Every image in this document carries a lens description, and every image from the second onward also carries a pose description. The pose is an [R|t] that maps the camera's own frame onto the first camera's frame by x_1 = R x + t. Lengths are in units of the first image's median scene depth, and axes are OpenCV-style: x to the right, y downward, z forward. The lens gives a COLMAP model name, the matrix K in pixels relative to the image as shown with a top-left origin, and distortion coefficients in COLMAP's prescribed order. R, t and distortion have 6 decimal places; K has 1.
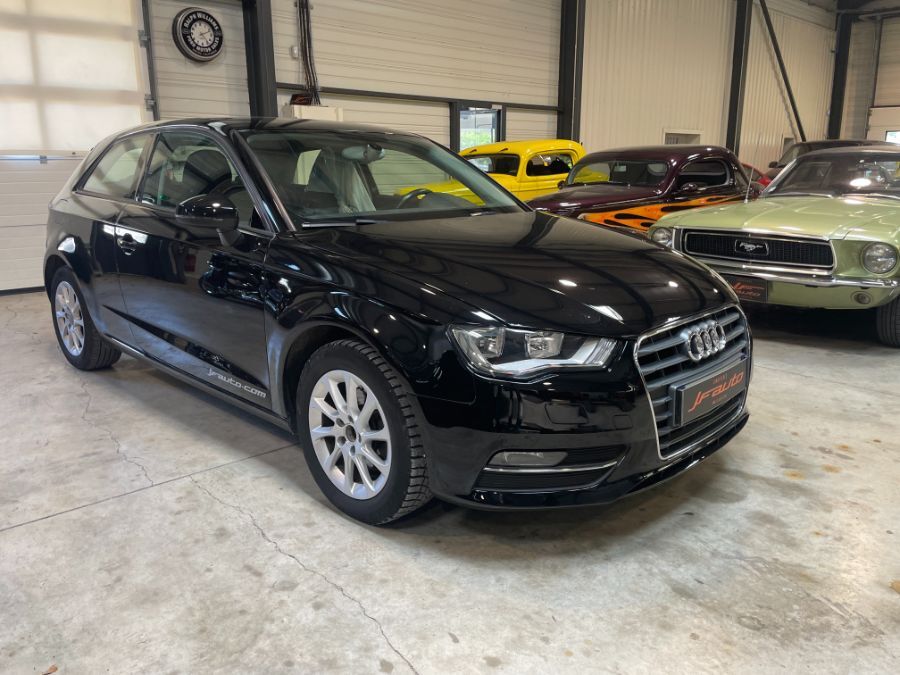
lens RADIAL K [[712.9, 0, 450.0], [0, 712.9, 337.5], [0, 0, 1]] dist [0.099894, -0.150417]
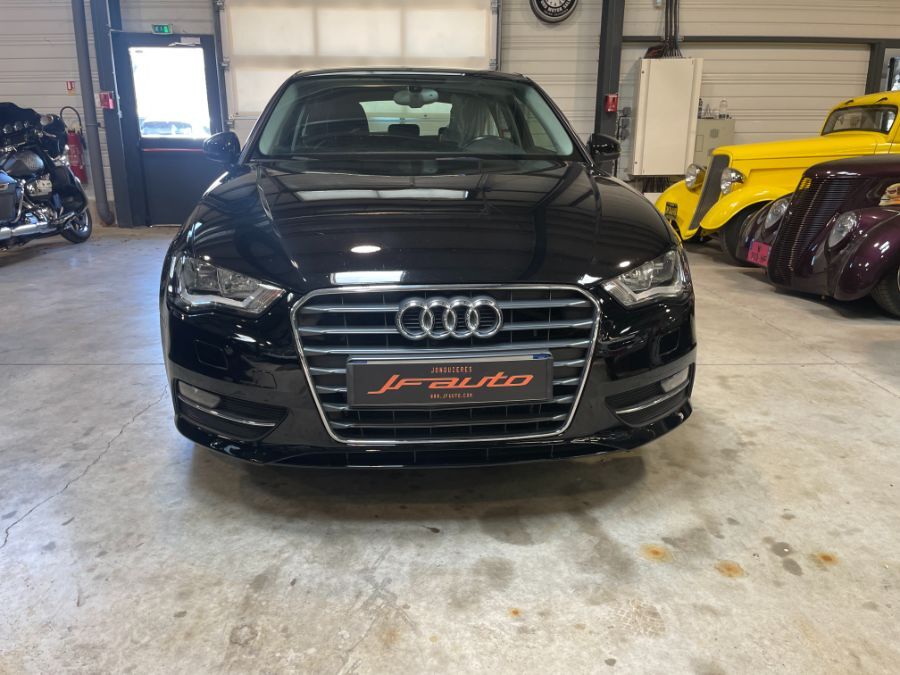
lens RADIAL K [[712.9, 0, 450.0], [0, 712.9, 337.5], [0, 0, 1]] dist [0.099894, -0.150417]
pose [[0.734796, 0.184746, -0.652644, 0.875986], [-0.160191, 0.982240, 0.097691, -0.052088], [0.659101, 0.032765, 0.751340, 0.422668]]
